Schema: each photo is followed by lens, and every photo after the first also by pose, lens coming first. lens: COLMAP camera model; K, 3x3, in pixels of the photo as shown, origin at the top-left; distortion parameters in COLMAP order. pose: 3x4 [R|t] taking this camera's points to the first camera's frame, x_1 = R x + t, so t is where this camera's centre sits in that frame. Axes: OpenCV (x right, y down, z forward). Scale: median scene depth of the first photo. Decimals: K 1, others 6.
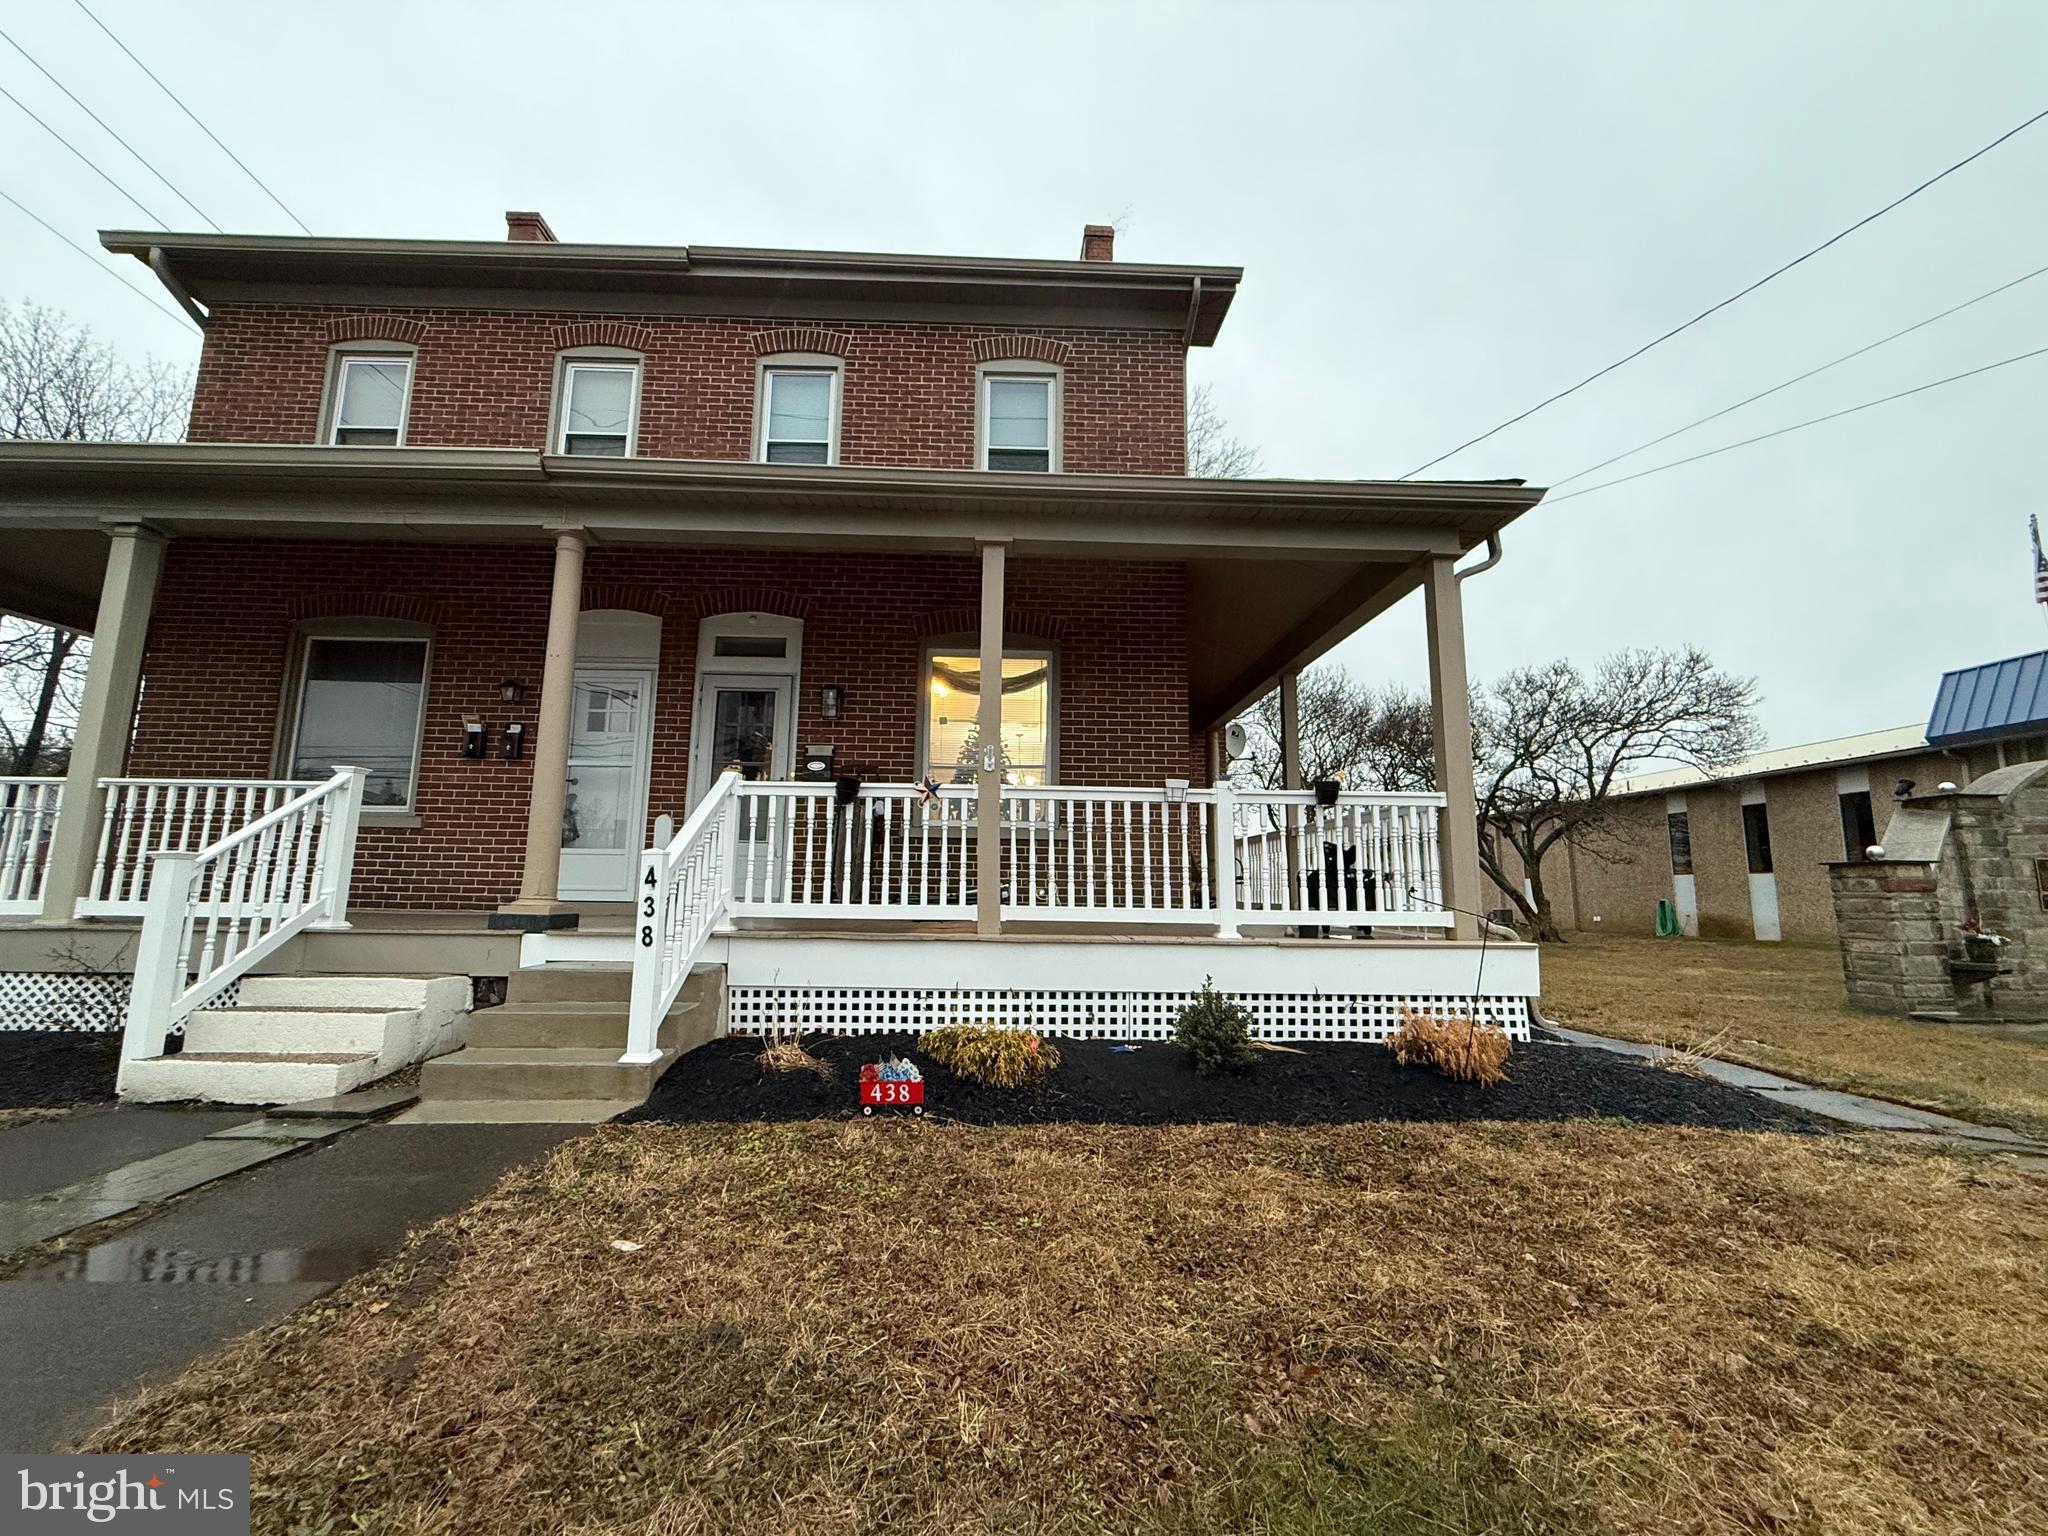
lens RADIAL K [[818.8, 0, 1018.9], [0, 818.8, 767.9], [0, 0, 1]] dist [-0.002185, 0.000175]
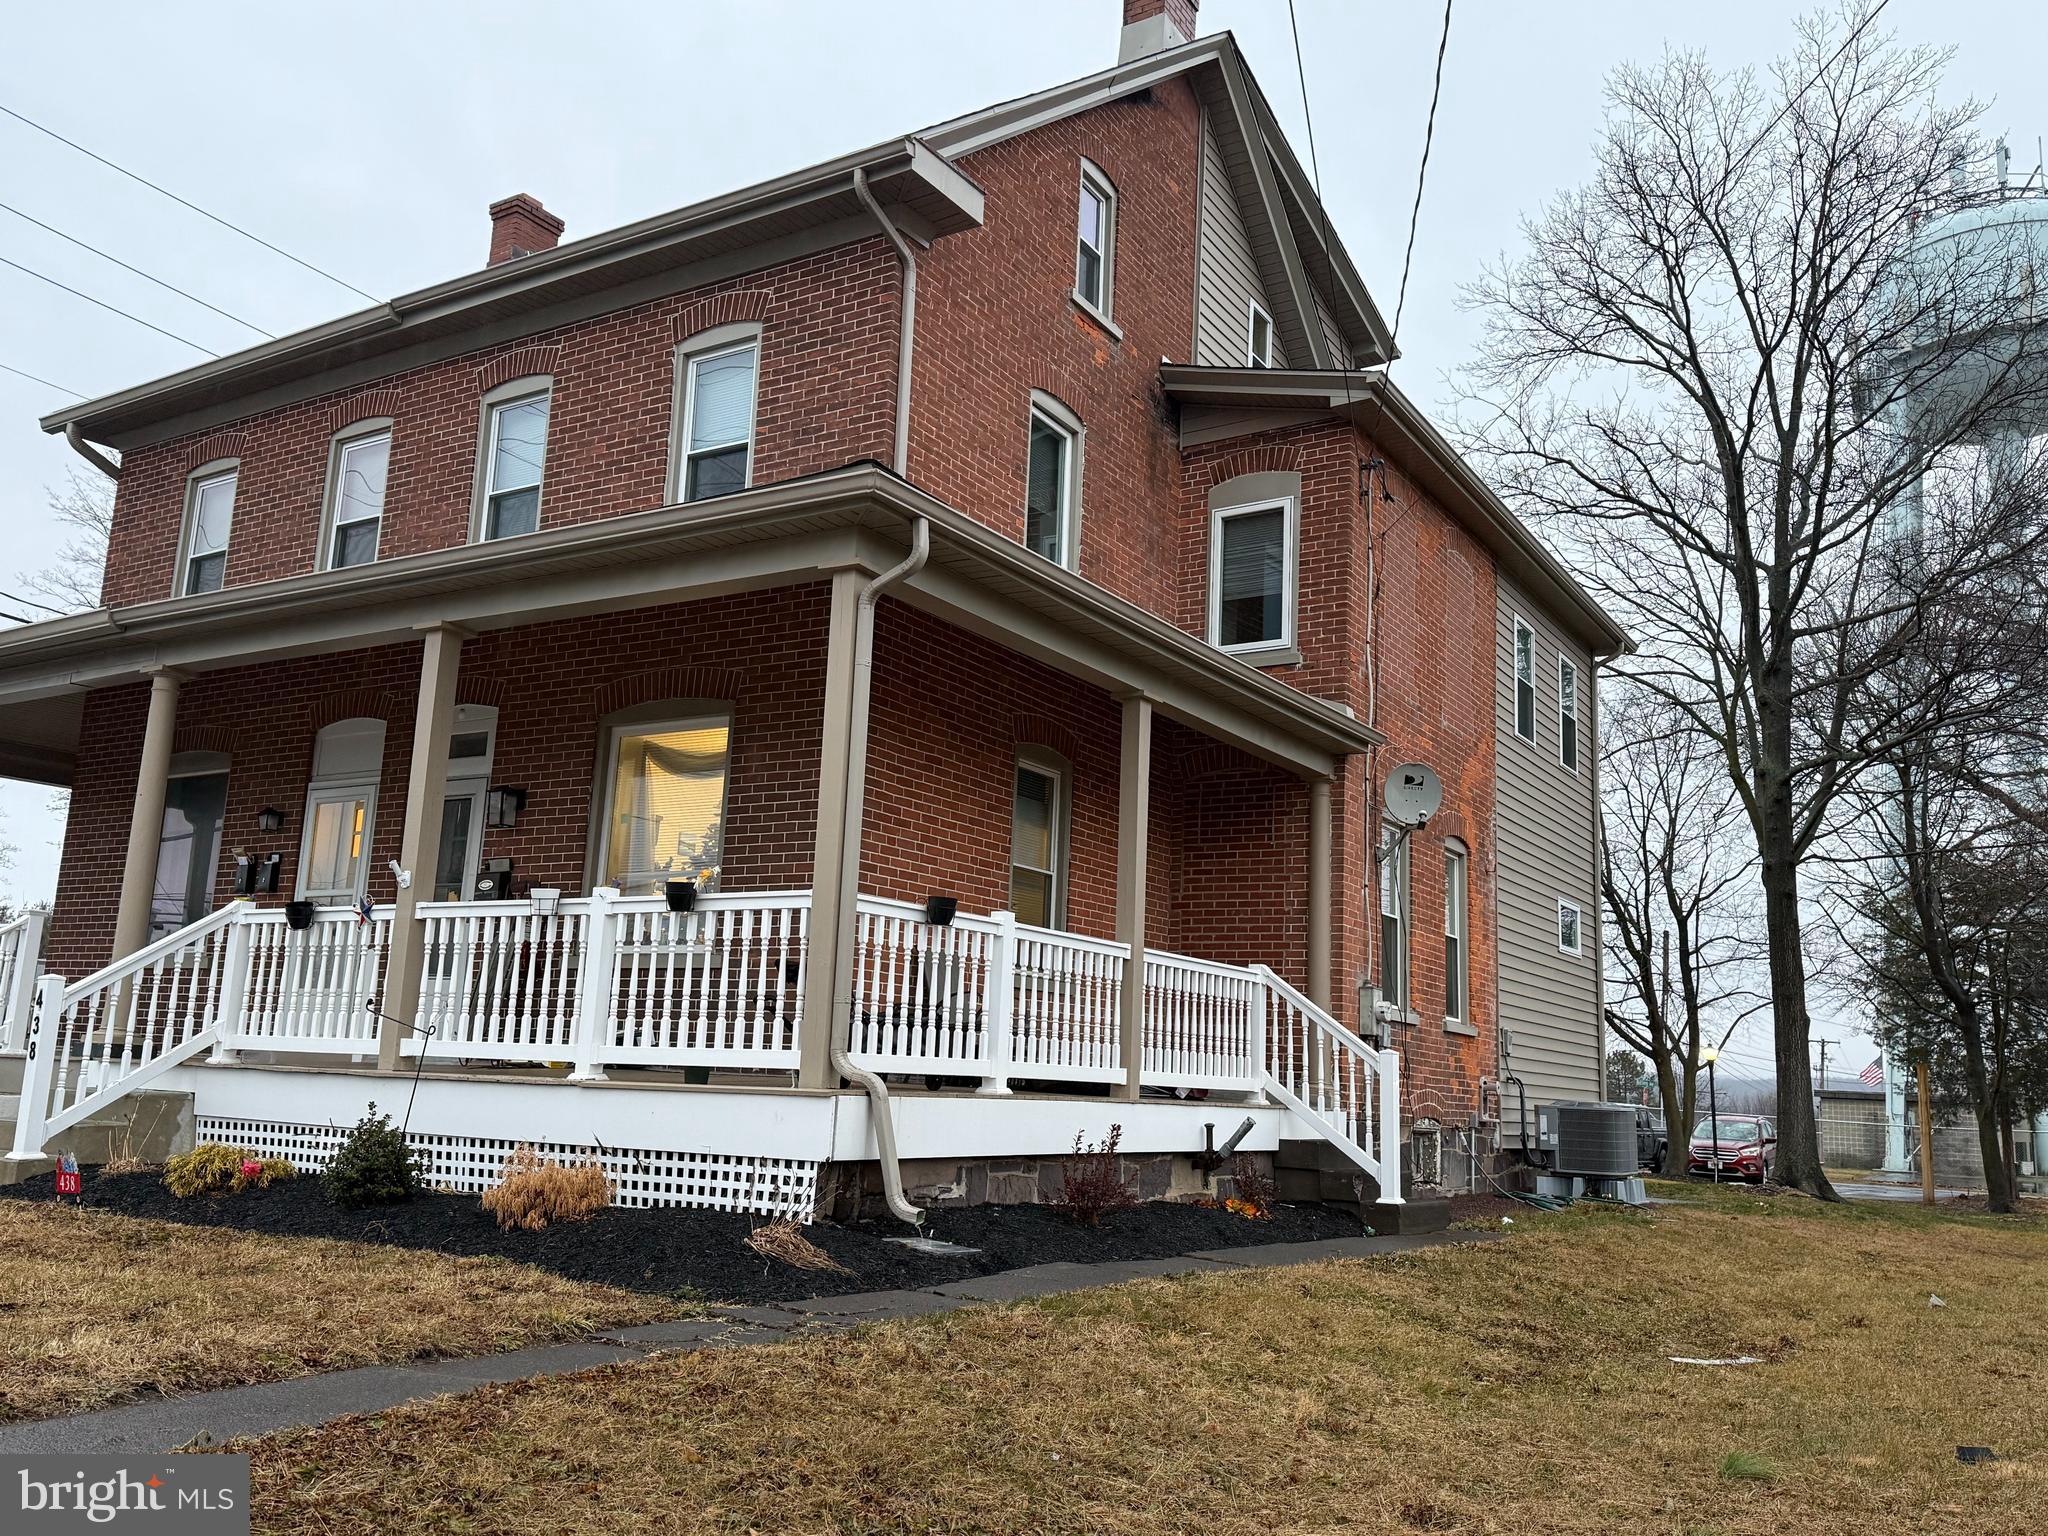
lens RADIAL K [[1637.4, 0, 1035.2], [0, 1637.4, 775.0], [0, 0, 1]] dist [0.047416, -0.031351]
pose [[0.836804, -0.081227, -0.541443, 1.095307], [0.053304, 0.996322, -0.067085, 0.027661], [0.544901, 0.027276, 0.838057, -0.098708]]
